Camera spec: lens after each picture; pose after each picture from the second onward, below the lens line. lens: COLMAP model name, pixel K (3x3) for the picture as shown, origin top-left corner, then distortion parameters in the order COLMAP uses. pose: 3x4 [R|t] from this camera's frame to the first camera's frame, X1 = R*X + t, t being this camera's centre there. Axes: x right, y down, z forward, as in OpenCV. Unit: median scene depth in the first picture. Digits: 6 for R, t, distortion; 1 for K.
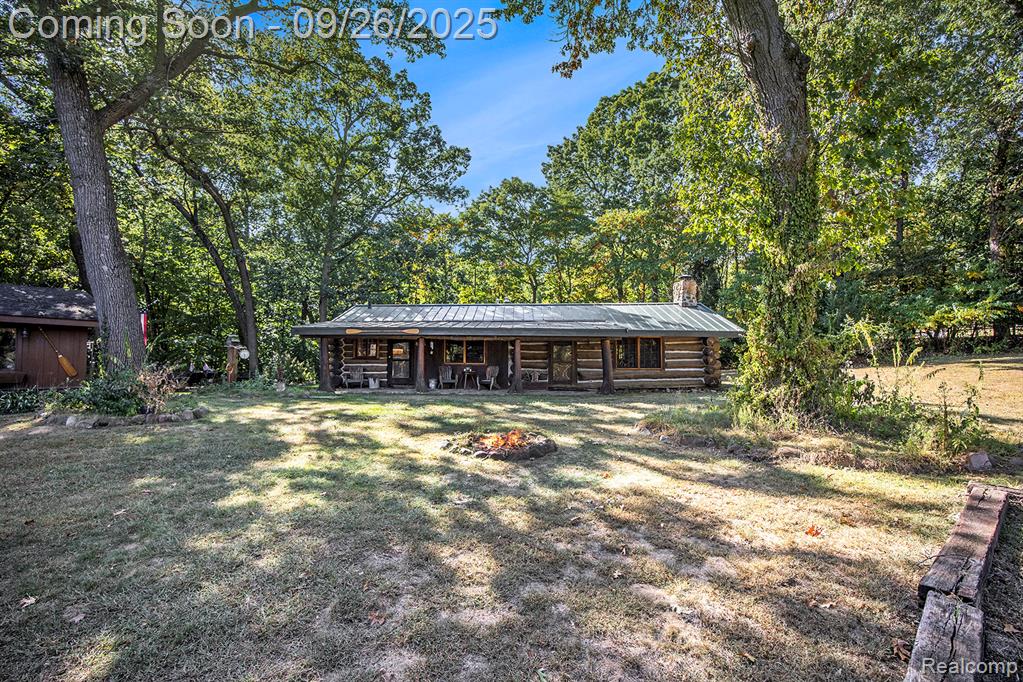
lens RADIAL K [[480.0, 0, 511.5], [0, 480.0, 341.0], [0, 0, 1]] dist [-0.070849, -0.000077]
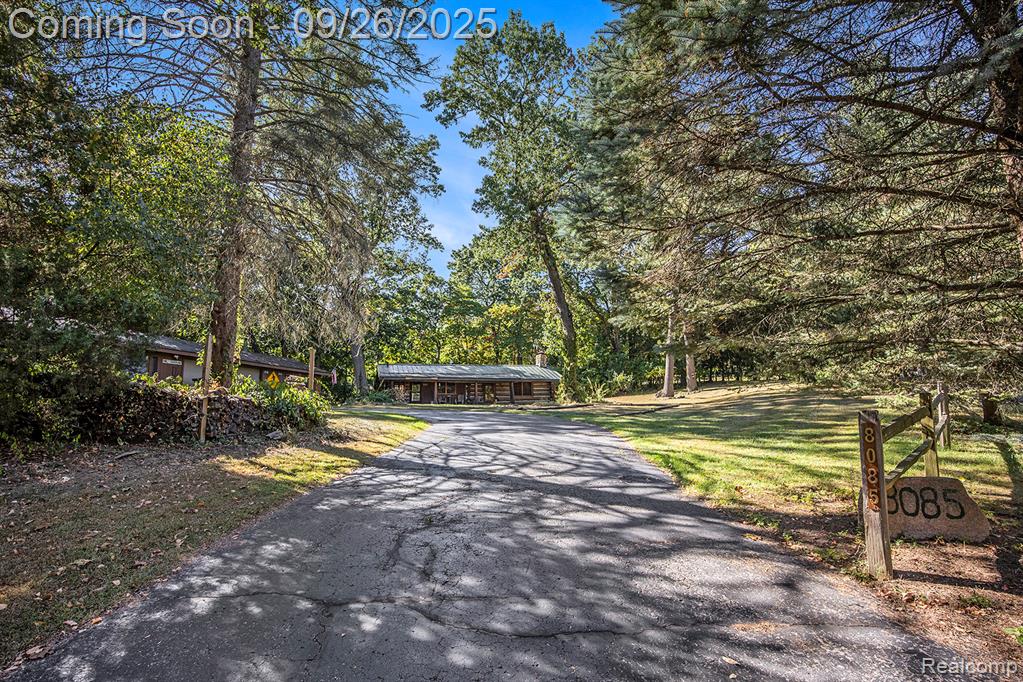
lens RADIAL K [[480.0, 0, 511.5], [0, 480.0, 341.0], [0, 0, 1]] dist [-0.070849, -0.000077]
pose [[0.956151, 0.029883, 0.291347, -0.373656], [-0.002114, 0.995459, -0.095164, 0.014755], [-0.292867, 0.090375, 0.951872, -0.959741]]
